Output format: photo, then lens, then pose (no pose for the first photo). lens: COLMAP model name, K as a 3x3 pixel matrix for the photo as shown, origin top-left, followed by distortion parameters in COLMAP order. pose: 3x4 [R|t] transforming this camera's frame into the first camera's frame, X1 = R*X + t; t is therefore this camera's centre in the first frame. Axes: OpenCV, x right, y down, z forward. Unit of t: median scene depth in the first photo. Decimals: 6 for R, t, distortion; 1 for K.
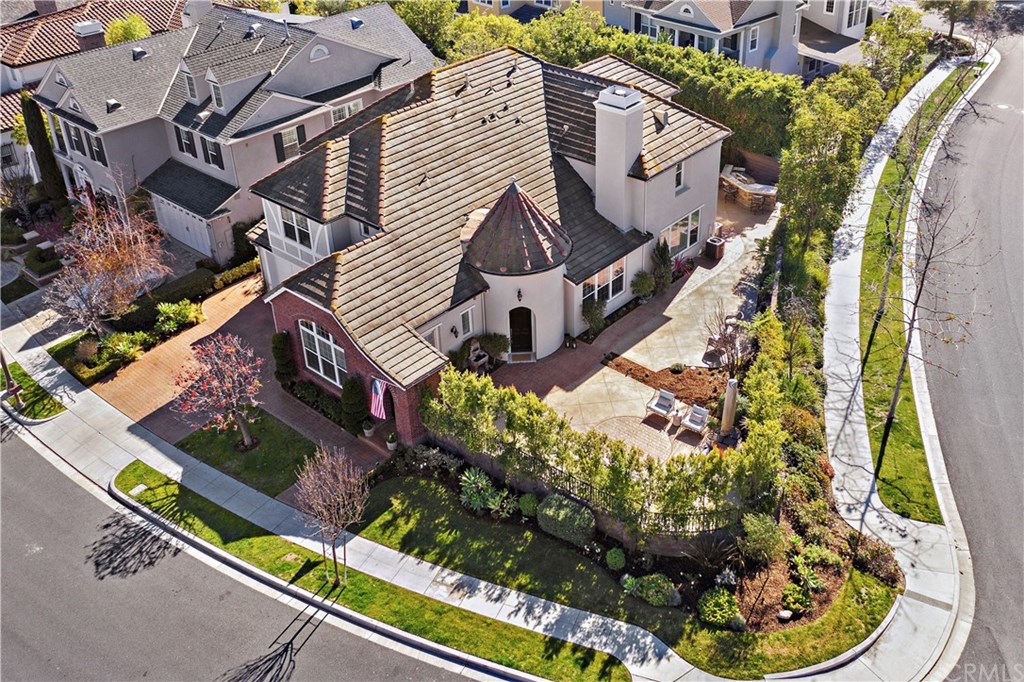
lens RADIAL K [[978.9, 0, 551.6], [0, 978.9, 269.9], [0, 0, 1]] dist [-0.017058, 0.006615]
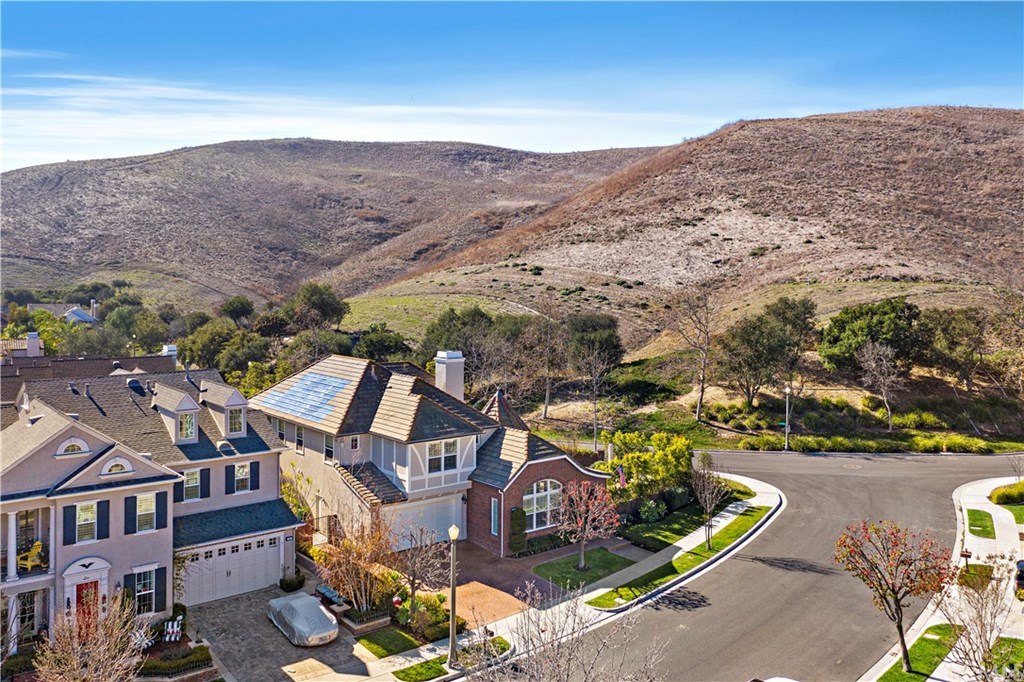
lens RADIAL K [[831.2, 0, 510.1], [0, 831.2, 272.4], [0, 0, 1]] dist [-0.013673, 0.003127]
pose [[0.172089, 0.030110, 0.984621, -1.438707], [0.478420, 0.871182, -0.110258, -0.099597], [-0.861104, 0.490037, 0.135516, 0.697254]]
